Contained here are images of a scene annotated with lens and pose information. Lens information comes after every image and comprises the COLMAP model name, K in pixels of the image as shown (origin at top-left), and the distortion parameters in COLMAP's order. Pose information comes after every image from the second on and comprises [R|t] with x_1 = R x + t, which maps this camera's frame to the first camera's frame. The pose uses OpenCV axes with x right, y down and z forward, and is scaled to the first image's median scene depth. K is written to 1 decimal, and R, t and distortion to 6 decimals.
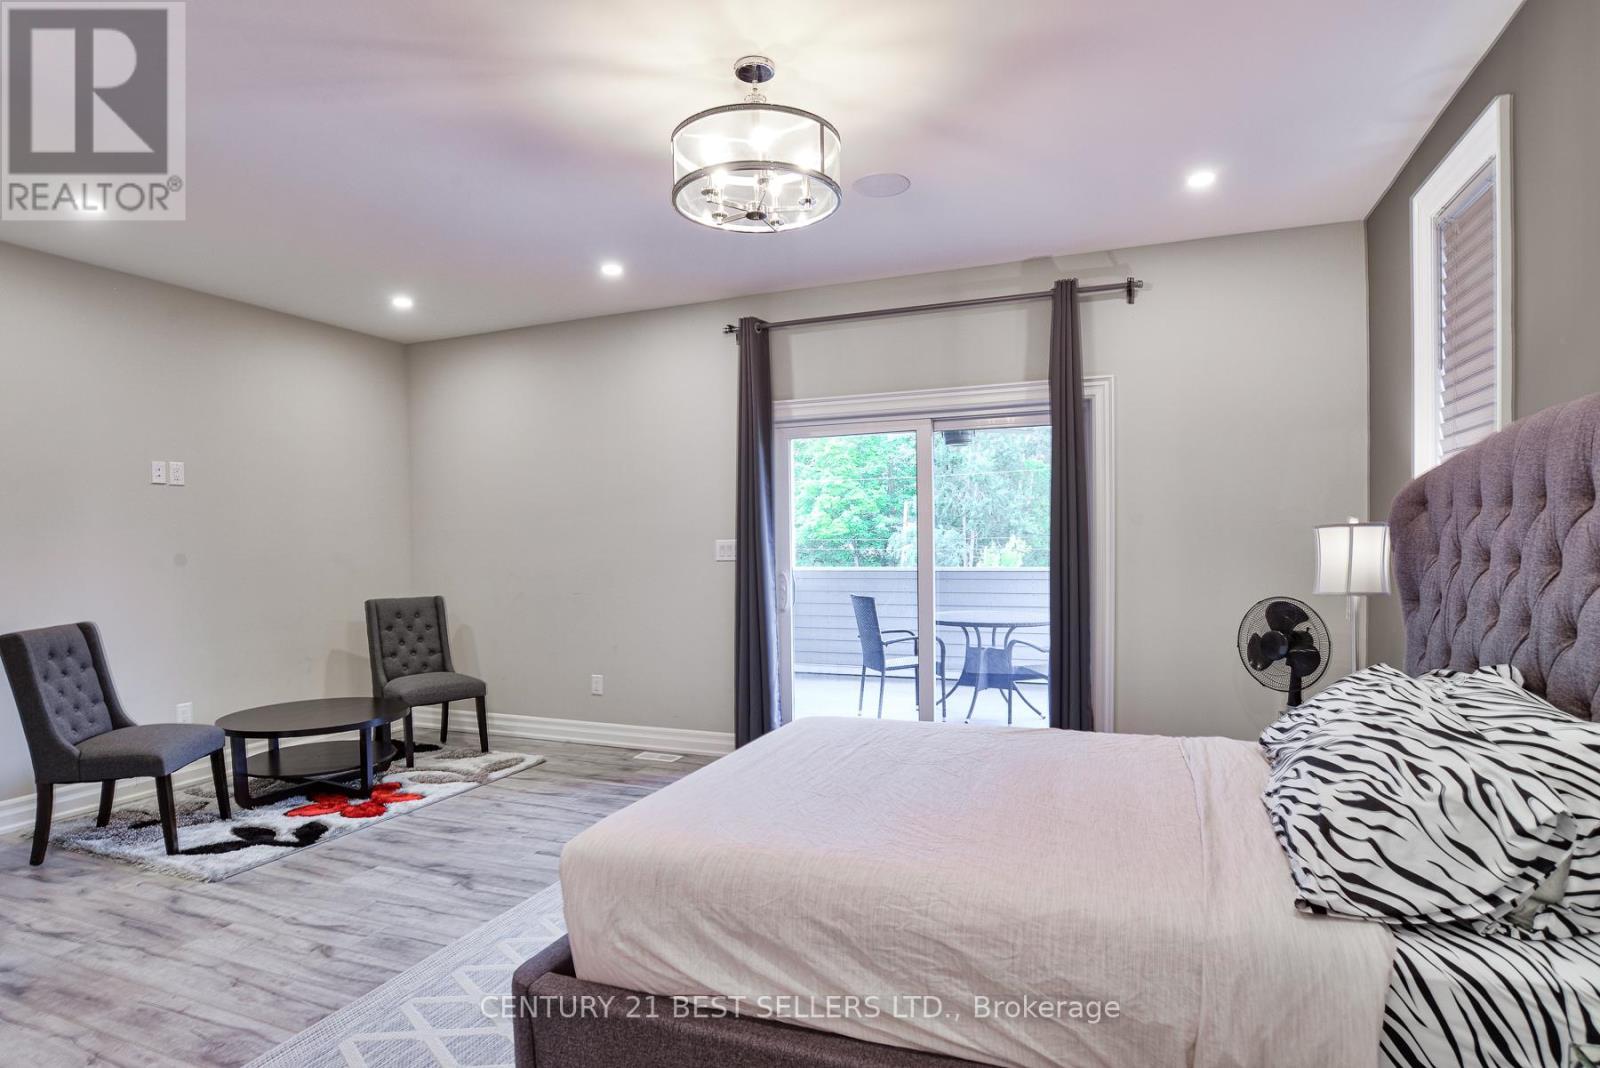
lens RADIAL K [[848.8, 0, 802.2], [0, 848.8, 531.3], [0, 0, 1]] dist [-0.079456, 0.033941]
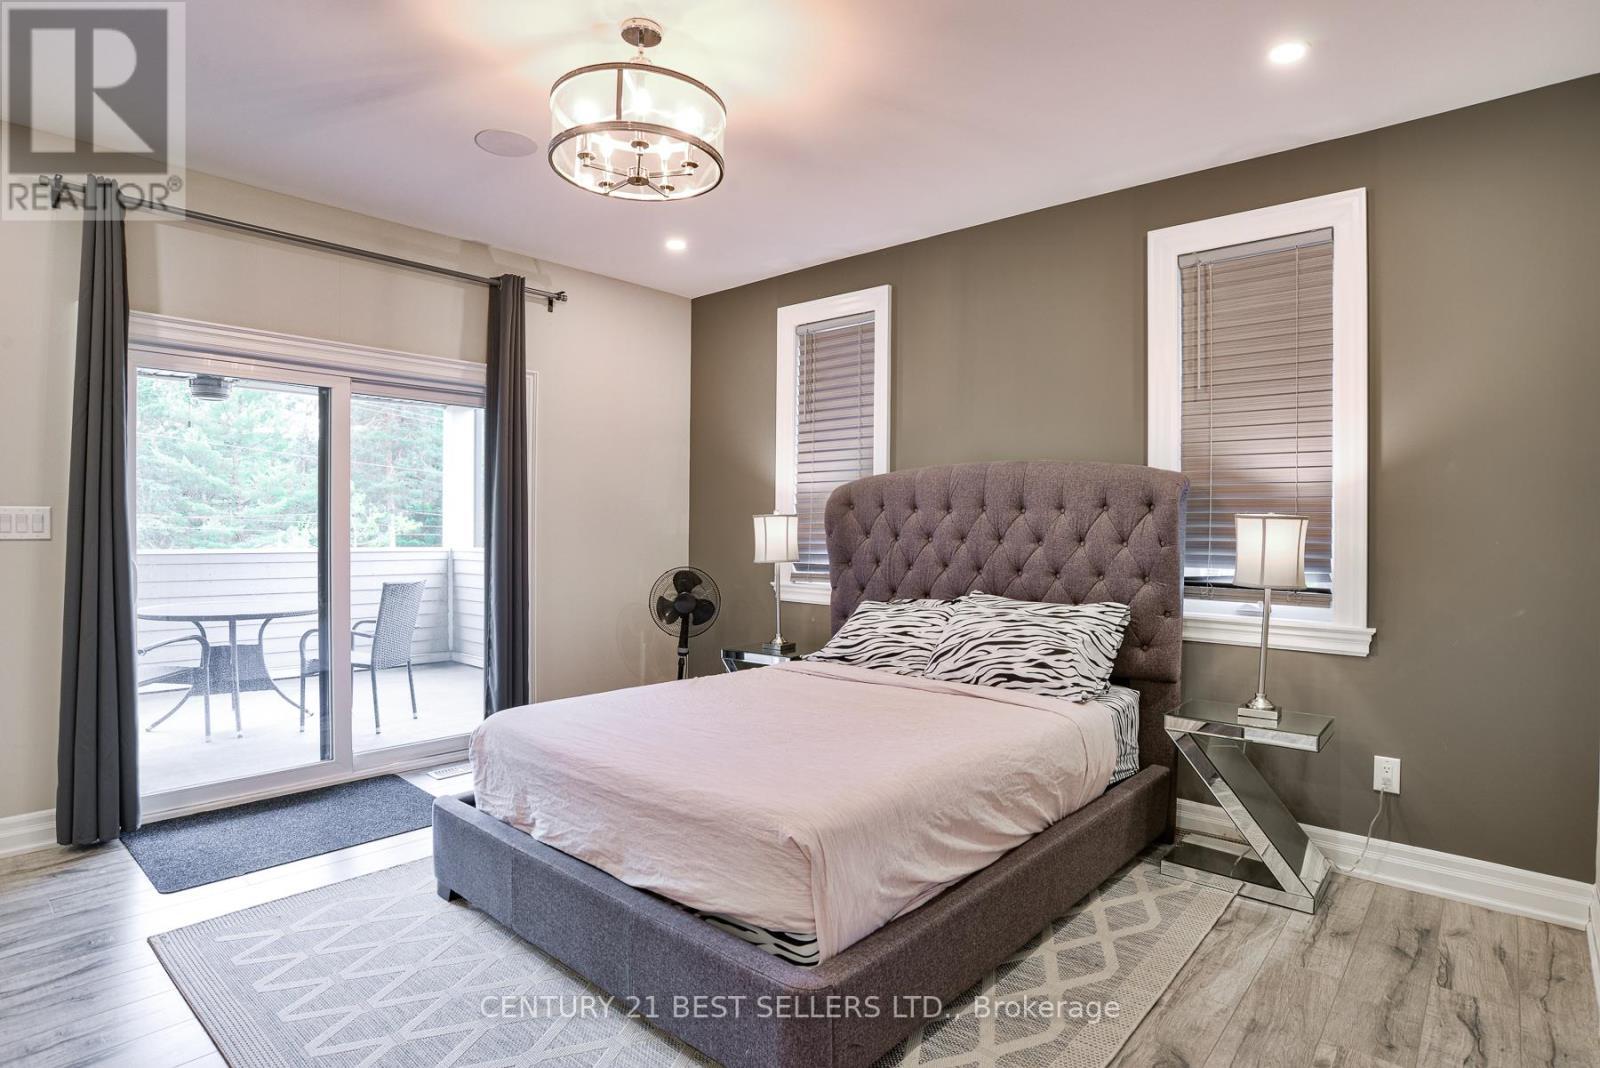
lens RADIAL K [[831.1, 0, 800.0], [0, 831.1, 492.4], [0, 0, 1]] dist [-0.059539, -0.001259]
pose [[0.343875, 0.055370, 0.937381, -0.549347], [-0.028249, 0.998418, -0.048612, 0.015363], [-0.938590, -0.009764, 0.344895, 0.316229]]
